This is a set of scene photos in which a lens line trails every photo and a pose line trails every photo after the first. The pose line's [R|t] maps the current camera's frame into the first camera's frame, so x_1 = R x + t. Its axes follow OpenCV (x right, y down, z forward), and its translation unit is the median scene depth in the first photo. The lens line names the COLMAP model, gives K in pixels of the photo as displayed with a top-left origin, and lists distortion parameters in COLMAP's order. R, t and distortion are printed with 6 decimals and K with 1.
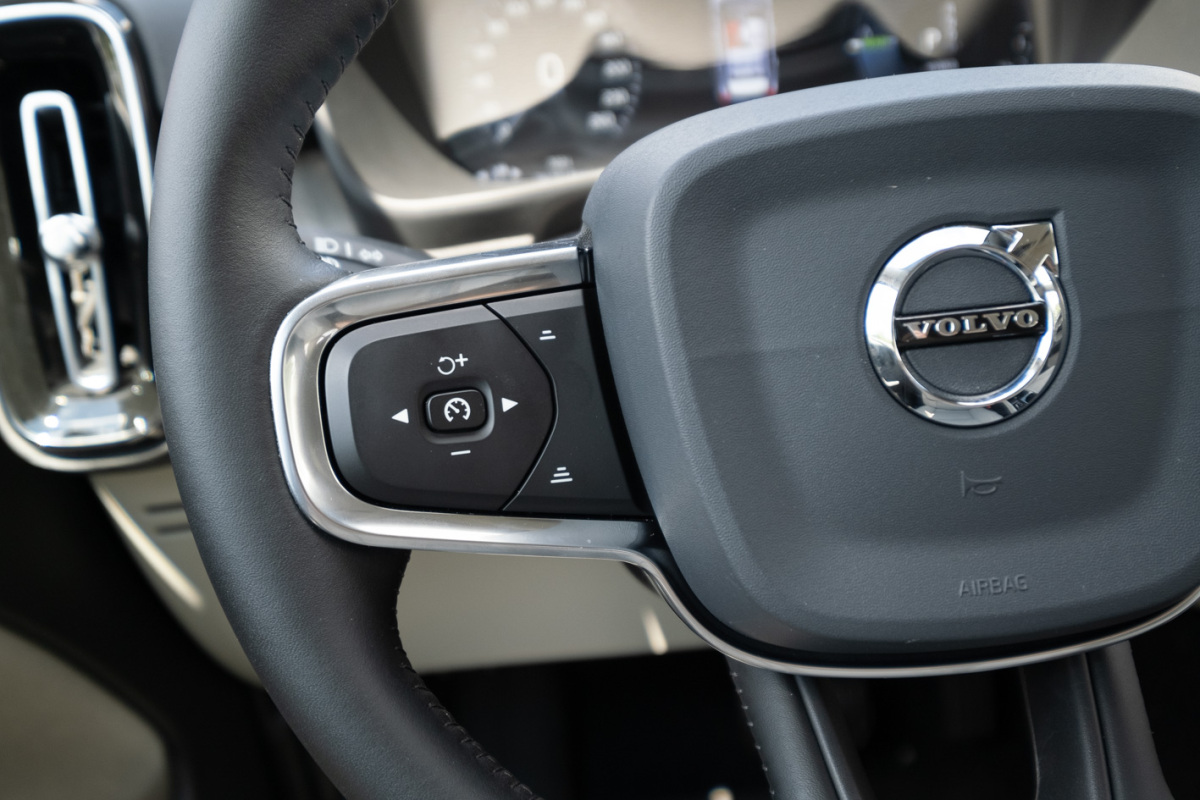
lens RADIAL K [[1229.1, 0, 588.9], [0, 1229.1, 399.4], [0, 0, 1]] dist [0.009892, 0.000000]
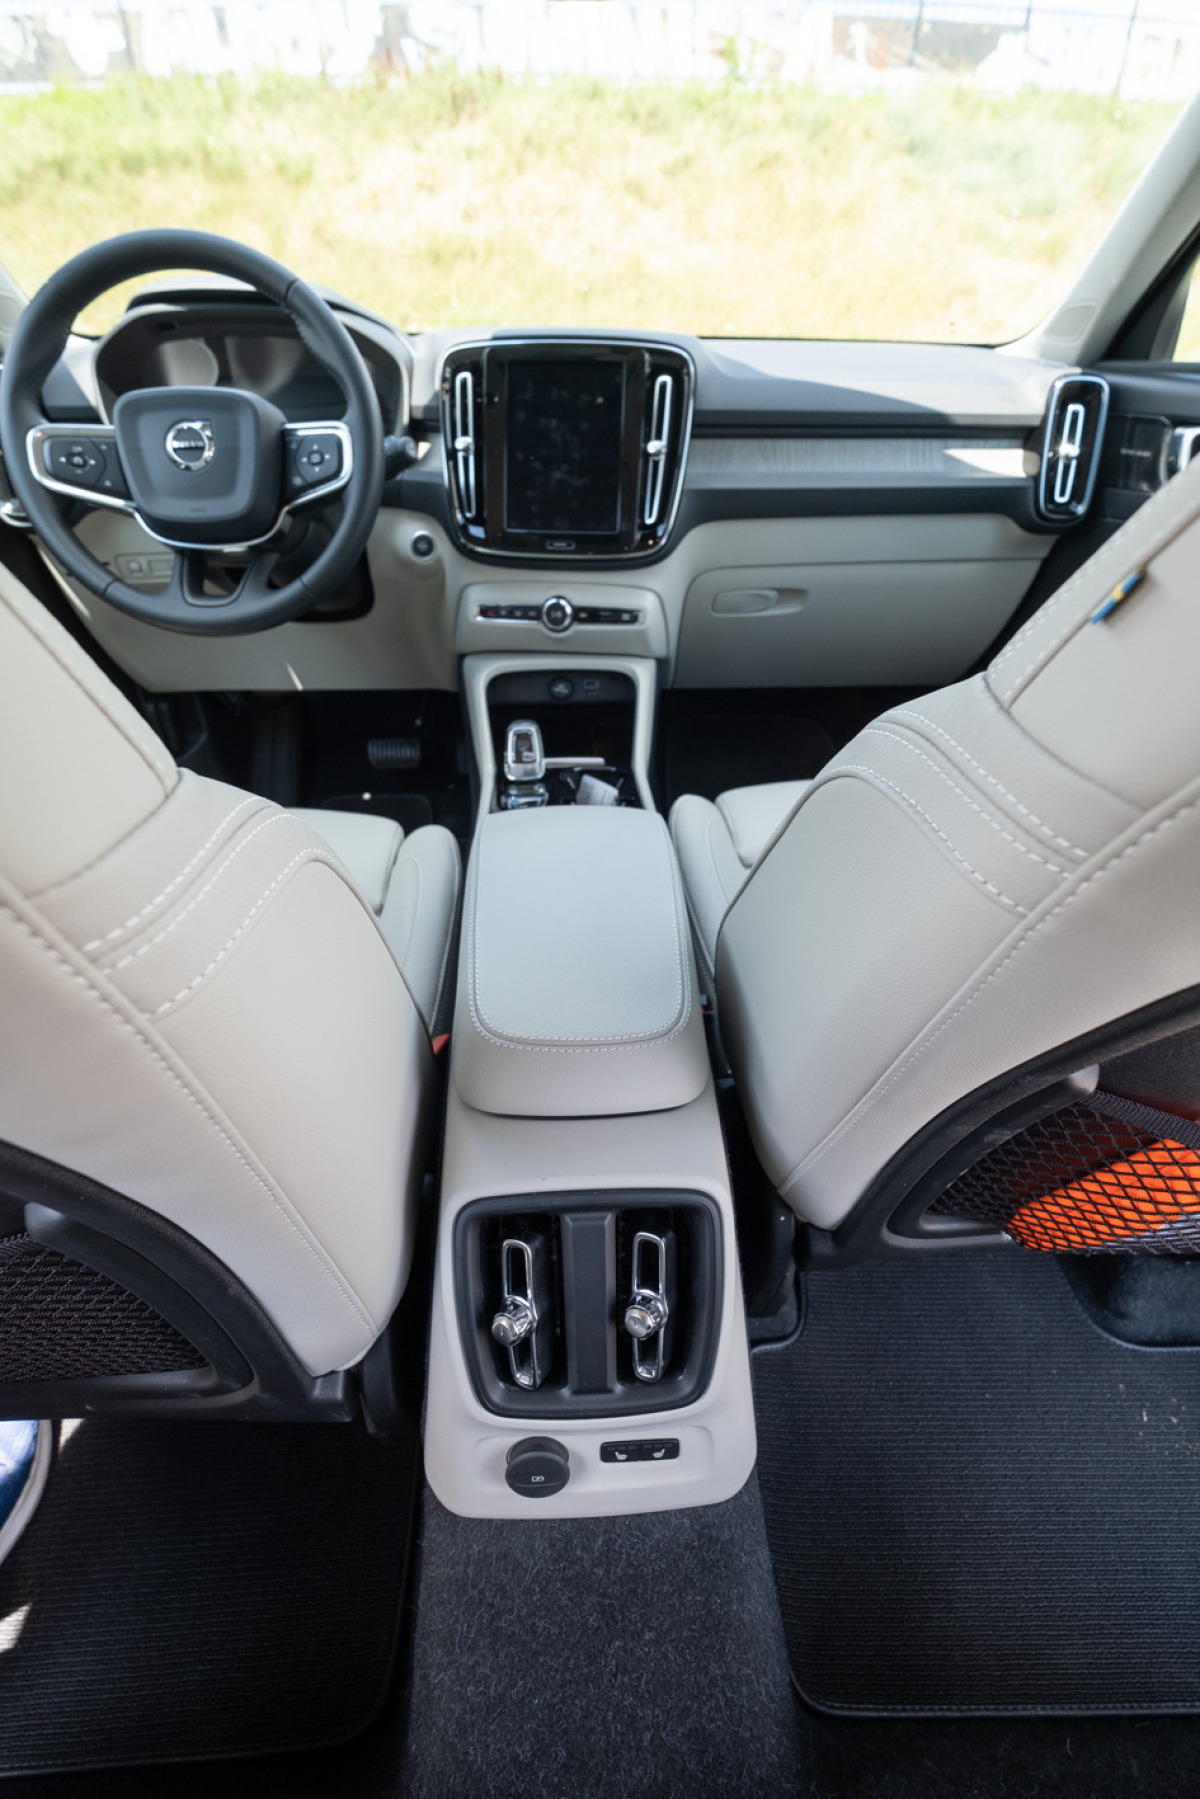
lens RADIAL K [[789.3, 0, 591.9], [0, 789.3, 903.9], [0, 0, 1]] dist [0.001324, -0.002649]
pose [[0.994948, 0.065739, 0.075880, 1.530412], [-0.075963, 0.987114, 0.140839, 0.986448], [-0.065644, -0.145891, 0.987120, -1.993395]]
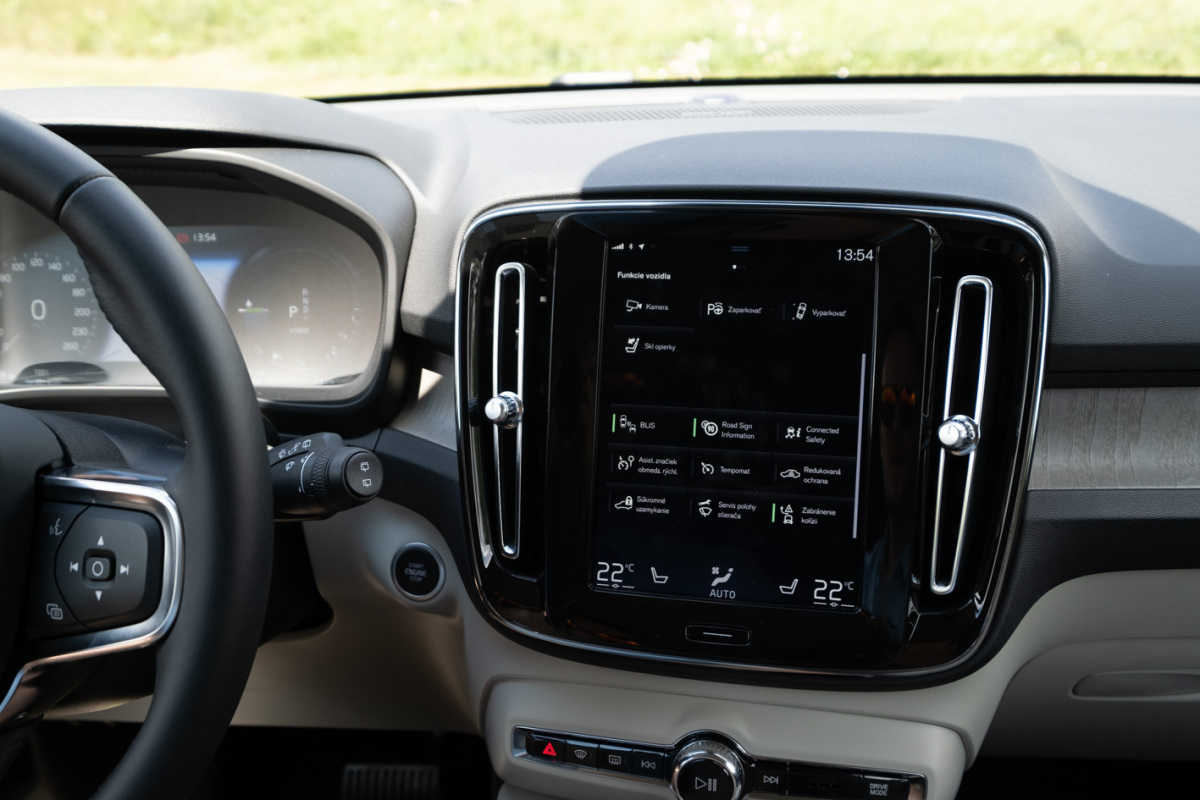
lens RADIAL K [[1124.9, 0, 594.5], [0, 1124.9, 398.6], [0, 0, 1]] dist [0.008190, 0.000000]
pose [[0.991821, 0.090338, -0.090166, 1.477339], [-0.096917, 0.992724, -0.071458, -0.259834], [0.083055, 0.079612, 0.993360, -0.506751]]
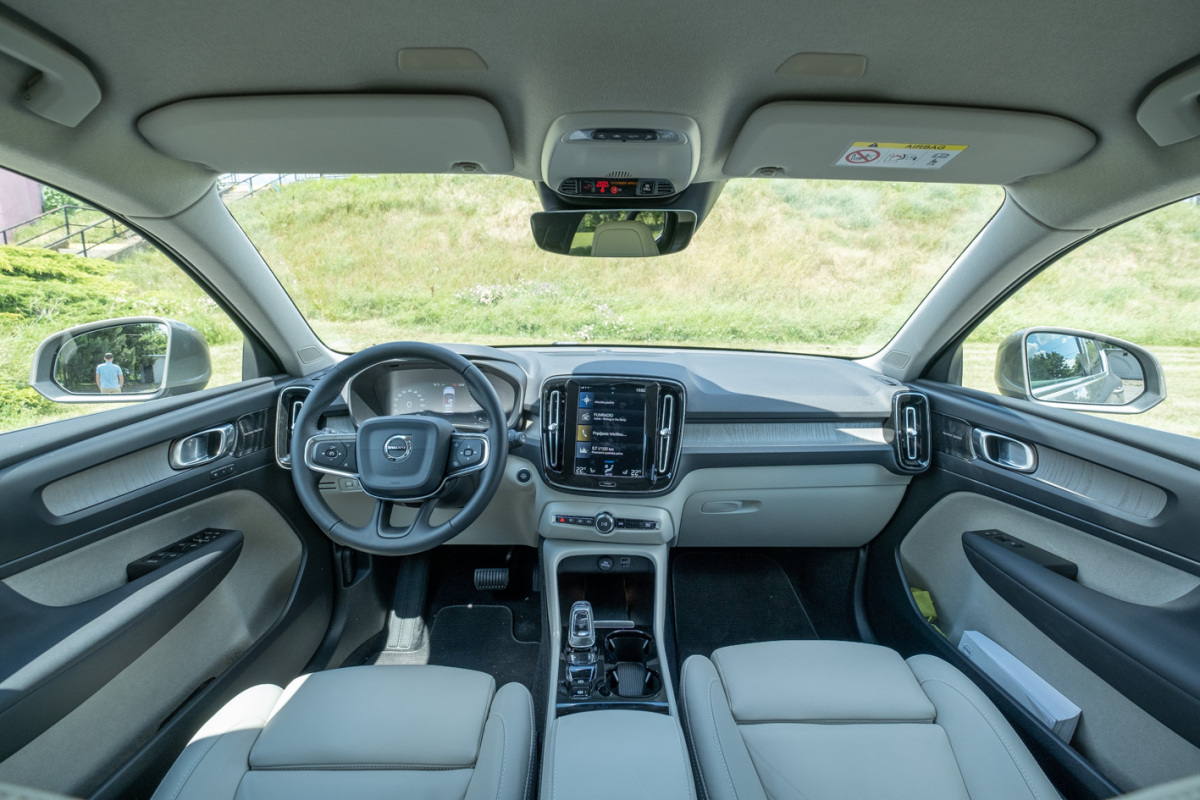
lens RADIAL K [[526.5, 0, 600.7], [0, 526.5, 393.7], [0, 0, 1]] dist [0.001324, -0.002649]
pose [[0.994912, 0.100065, 0.011670, 1.400199], [-0.093910, 0.963120, -0.252151, 0.302624], [-0.036471, 0.249772, 0.967618, -2.159295]]
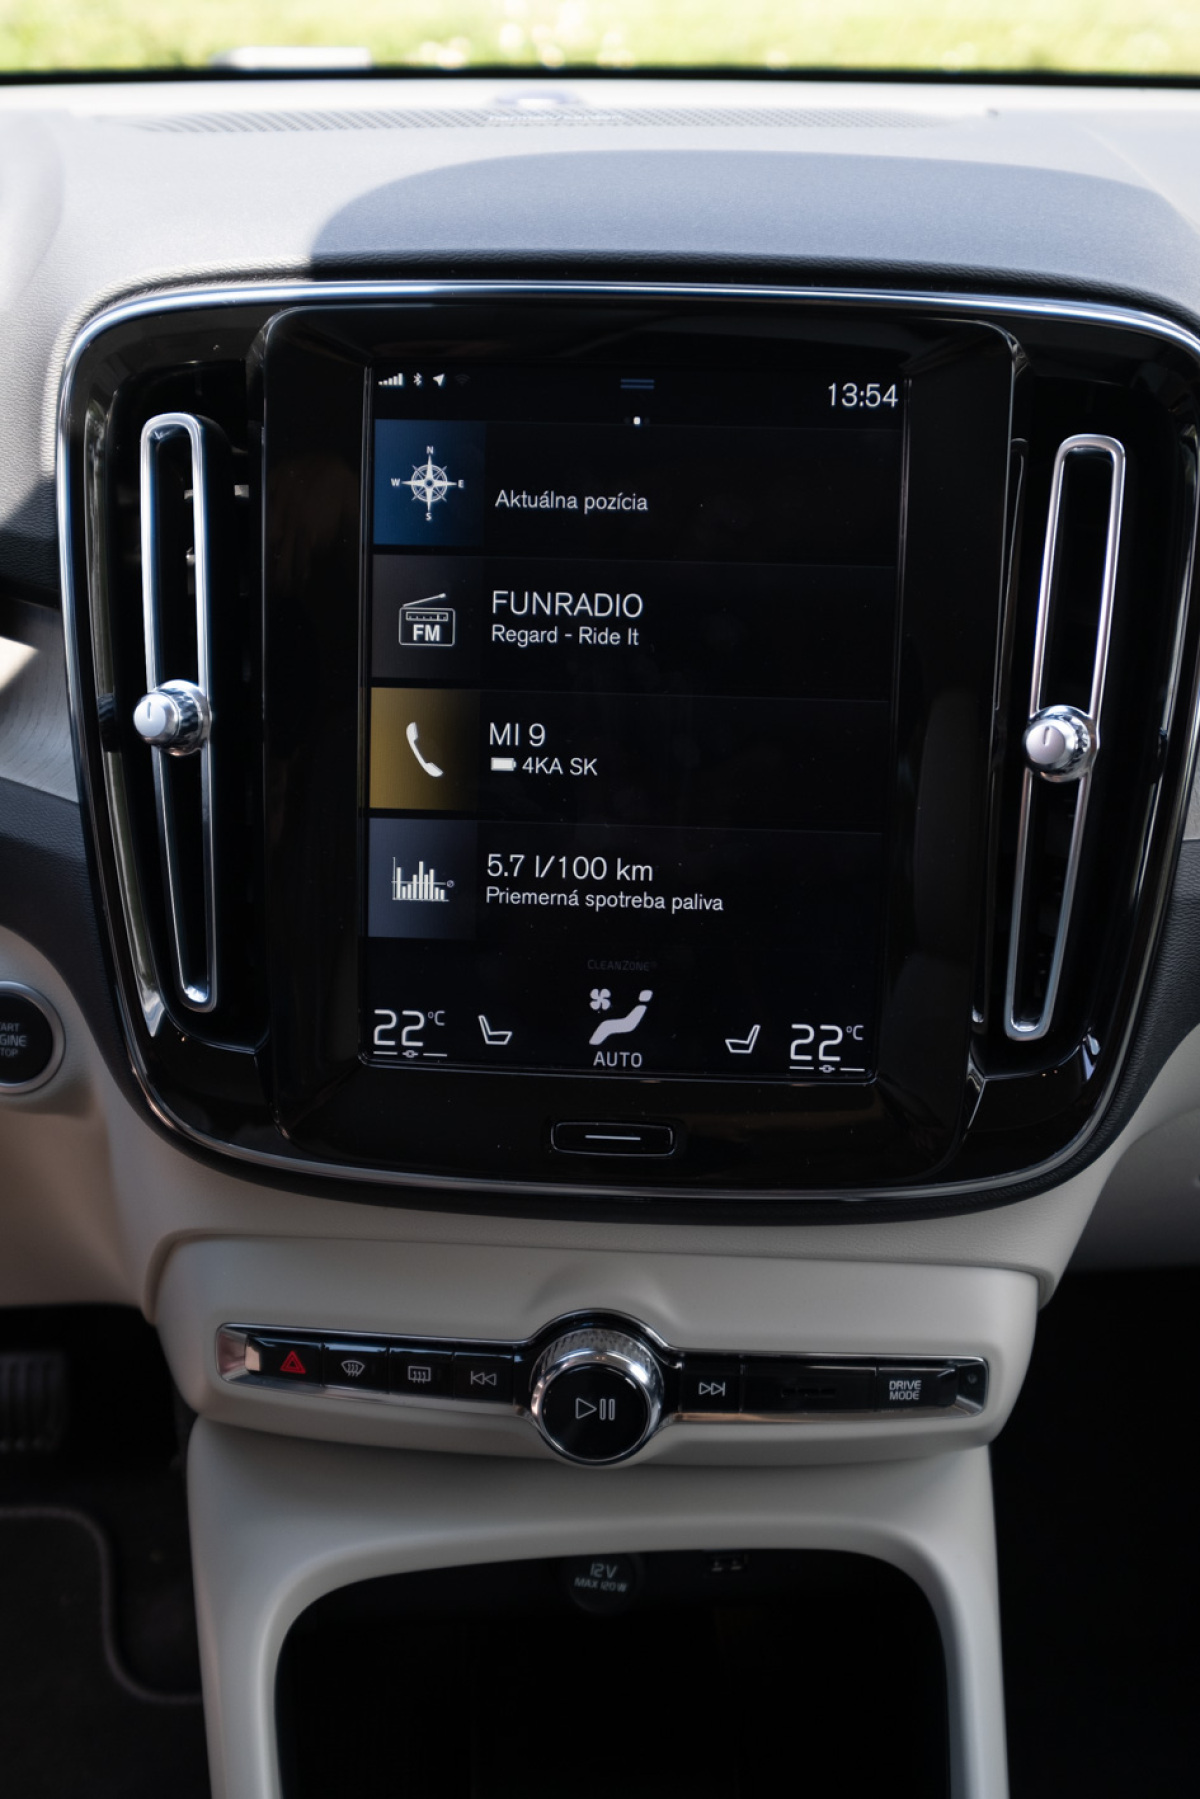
lens RADIAL K [[1842.6, 0, 587.5], [0, 1842.6, 894.9], [0, 0, 1]] dist [0.009892, 0.000000]
pose [[0.994982, 0.056725, 0.082417, 1.376473], [-0.060096, 0.997430, 0.039014, -0.297840], [-0.079992, -0.043771, 0.995834, -0.179393]]
